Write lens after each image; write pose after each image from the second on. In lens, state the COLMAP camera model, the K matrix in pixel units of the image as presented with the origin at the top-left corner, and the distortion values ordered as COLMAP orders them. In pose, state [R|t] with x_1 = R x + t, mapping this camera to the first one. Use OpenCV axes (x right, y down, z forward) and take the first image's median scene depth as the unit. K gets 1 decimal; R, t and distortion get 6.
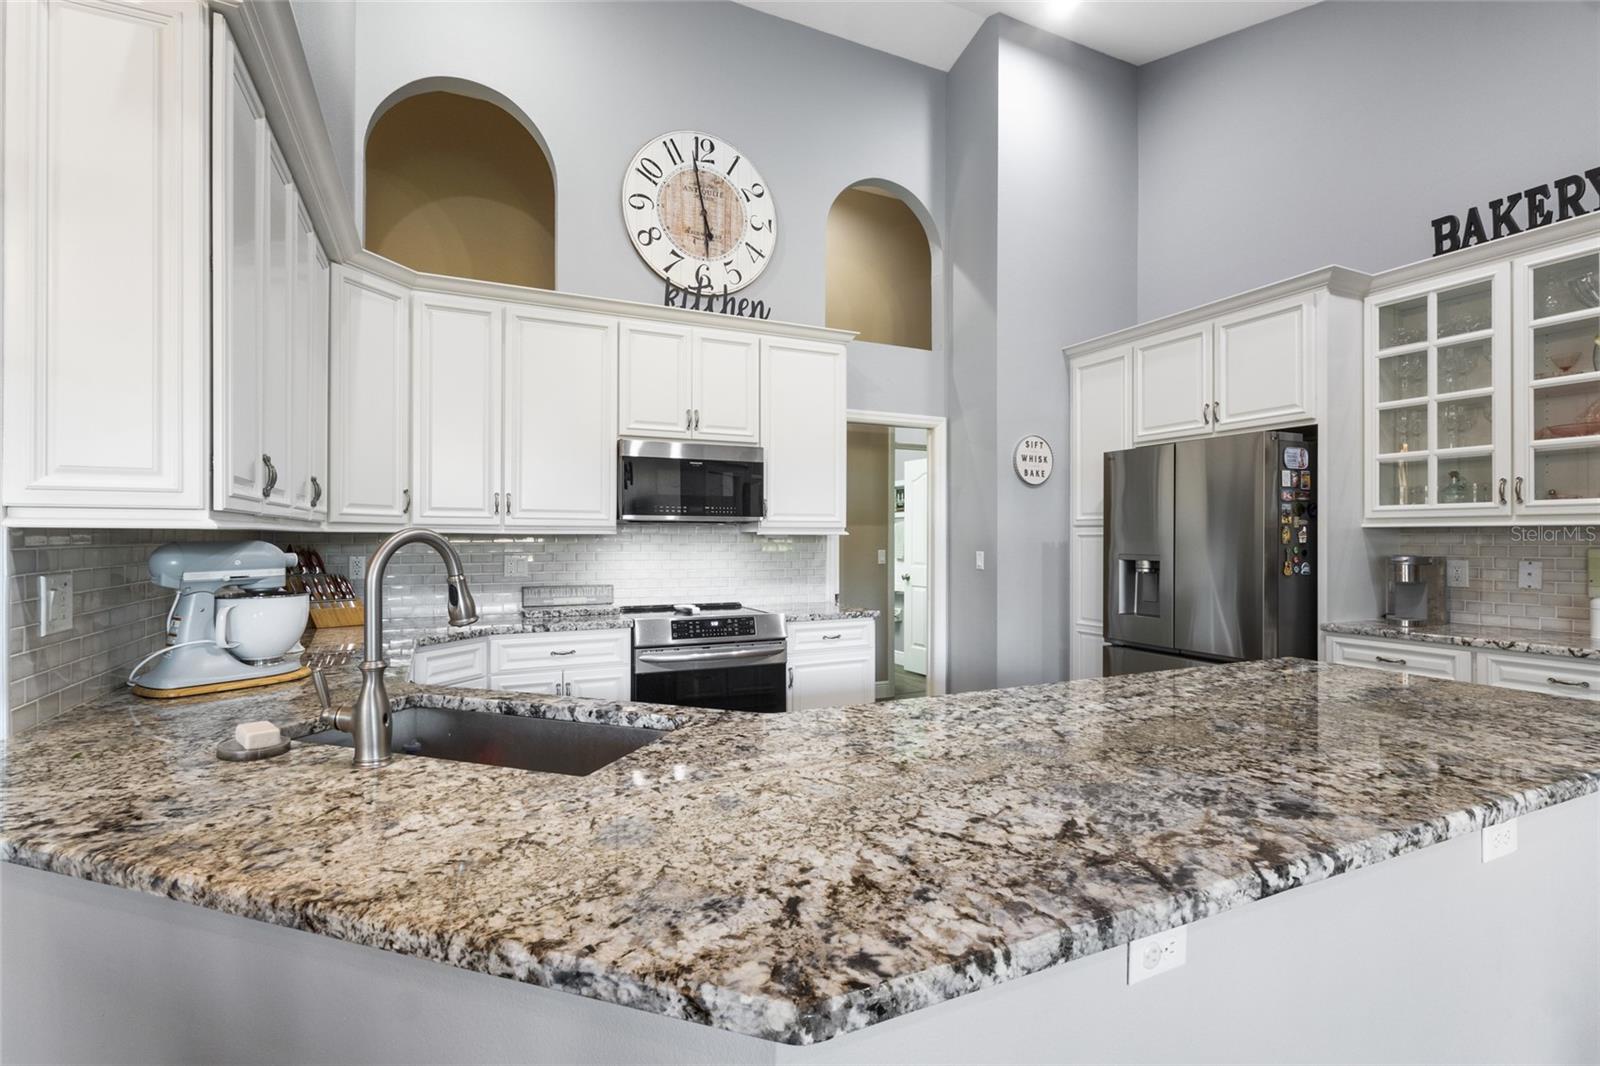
lens RADIAL K [[733.7, 0, 792.7], [0, 733.7, 535.1], [0, 0, 1]] dist [0.001073, 0.000542]
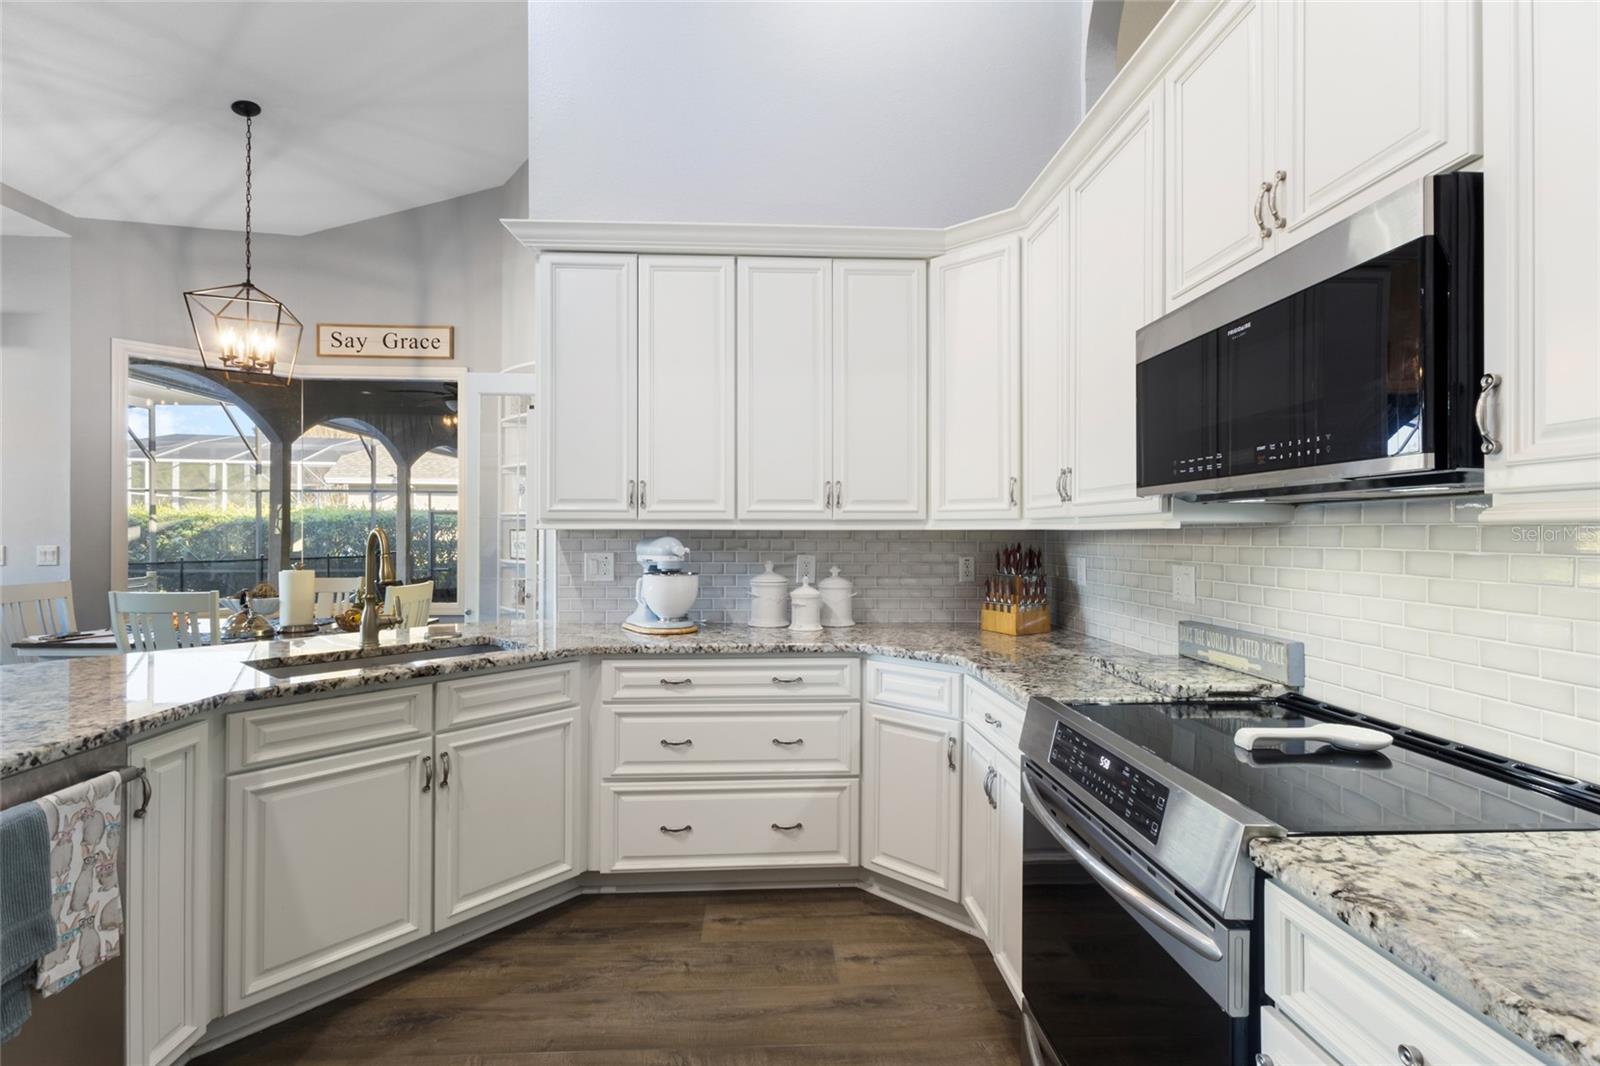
lens RADIAL K [[734.2, 0, 797.8], [0, 734.2, 527.8], [0, 0, 1]] dist [0.001043, 0.000050]
pose [[-0.370241, -0.011463, -0.928865, 0.274884], [0.000823, 0.999919, -0.012668, 0.004304], [0.928935, -0.005455, -0.370202, 0.902098]]
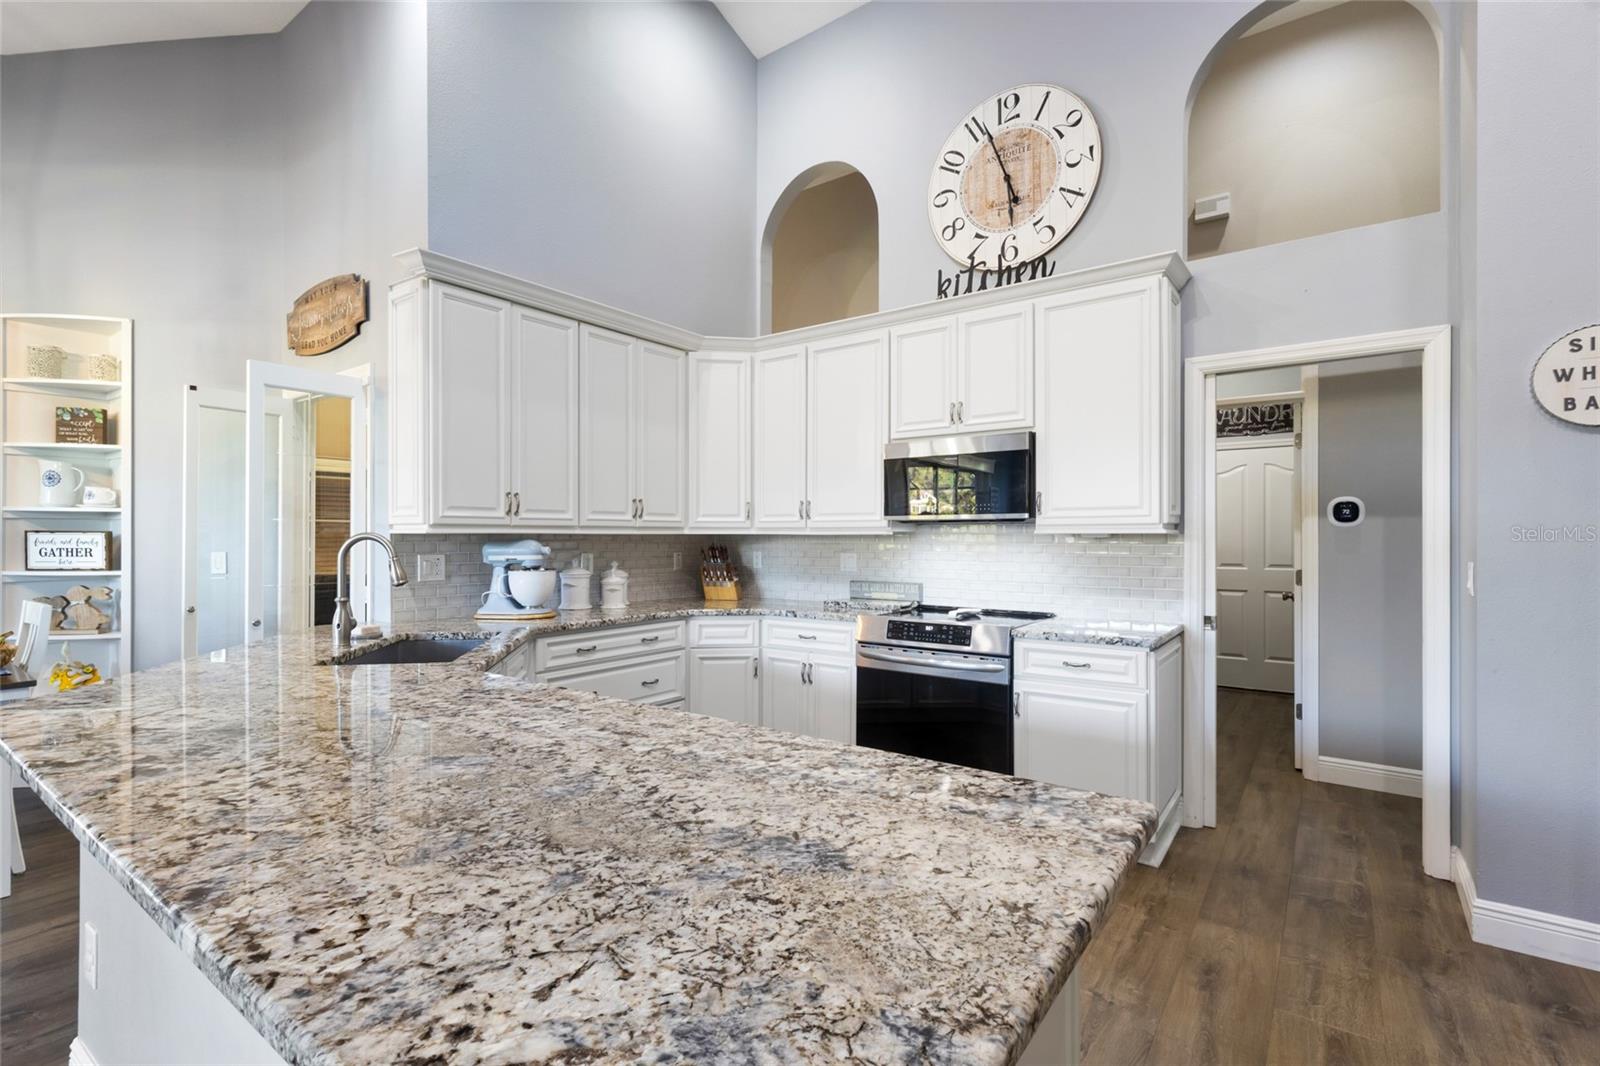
lens RADIAL K [[733.7, 0, 792.7], [0, 733.7, 535.1], [0, 0, 1]] dist [0.001073, 0.000542]
pose [[0.479060, -0.003966, -0.877773, 0.580992], [0.003855, 0.999990, -0.002414, 0.001817], [0.877774, -0.002228, 0.479070, 0.356772]]
